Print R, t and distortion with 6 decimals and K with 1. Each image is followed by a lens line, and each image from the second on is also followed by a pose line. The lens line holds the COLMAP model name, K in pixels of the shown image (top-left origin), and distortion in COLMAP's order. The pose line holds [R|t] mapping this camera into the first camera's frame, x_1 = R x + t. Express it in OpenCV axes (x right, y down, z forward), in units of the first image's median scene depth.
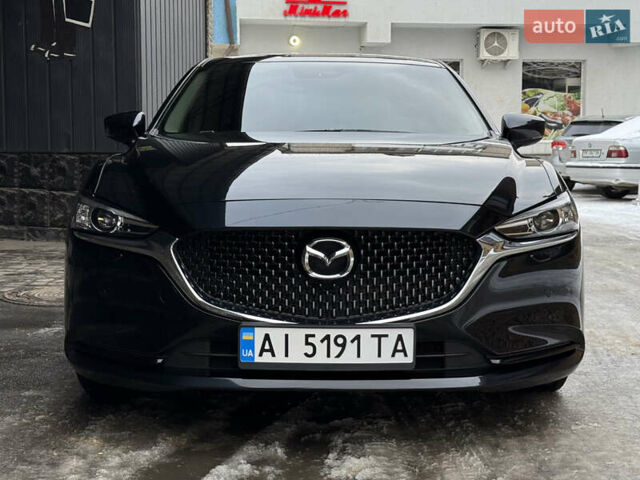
lens RADIAL K [[1048.0, 0, 321.0], [0, 1048.0, 220.1], [0, 0, 1]] dist [0.192055, -0.006437]
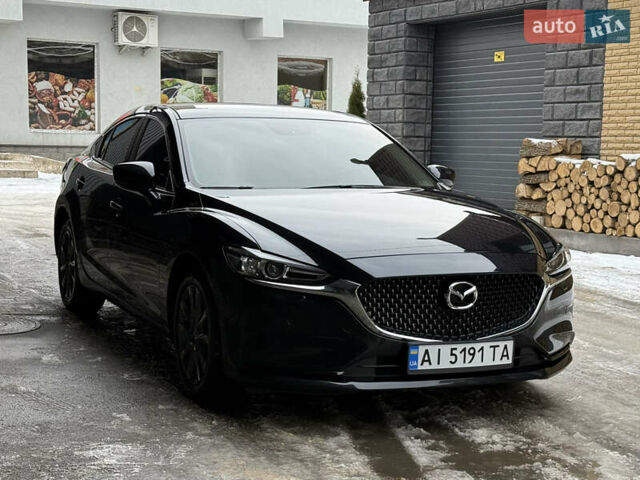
lens RADIAL K [[1204.0, 0, 318.5], [0, 1204.0, 274.8], [0, 0, 1]] dist [0.185469, -0.088384]
pose [[0.915331, -0.033260, 0.401326, -0.838464], [0.008882, 0.998008, 0.062451, -0.096772], [-0.402603, -0.053599, 0.913804, -0.436498]]
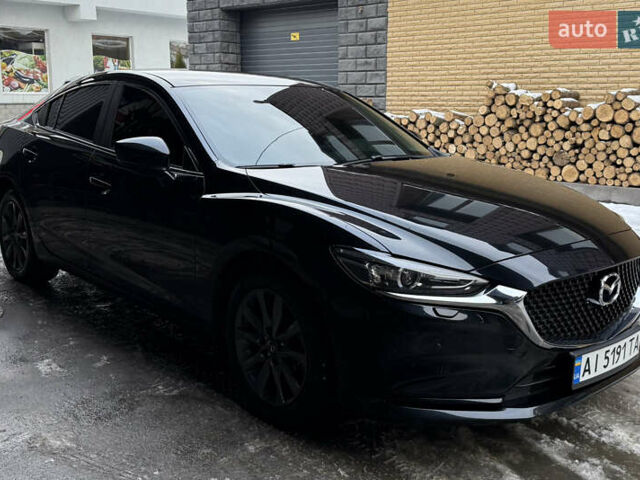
lens RADIAL K [[727.8, 0, 336.0], [0, 727.8, 224.3], [0, 0, 1]] dist [0.222325, -0.503711]
pose [[0.737530, -0.115326, 0.665395, -0.823388], [0.034442, 0.990452, 0.133489, -0.171066], [-0.674436, -0.075535, 0.734459, 0.568764]]
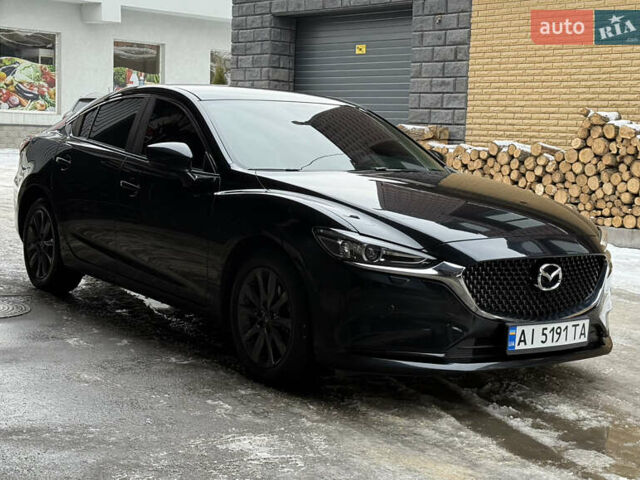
lens RADIAL K [[1093.6, 0, 322.5], [0, 1093.6, 229.7], [0, 0, 1]] dist [0.162853, 0.017719]
pose [[0.810430, -0.029437, 0.585096, -1.170971], [-0.000037, 0.998734, 0.050299, -0.108897], [-0.585836, -0.040786, 0.809403, -0.078240]]
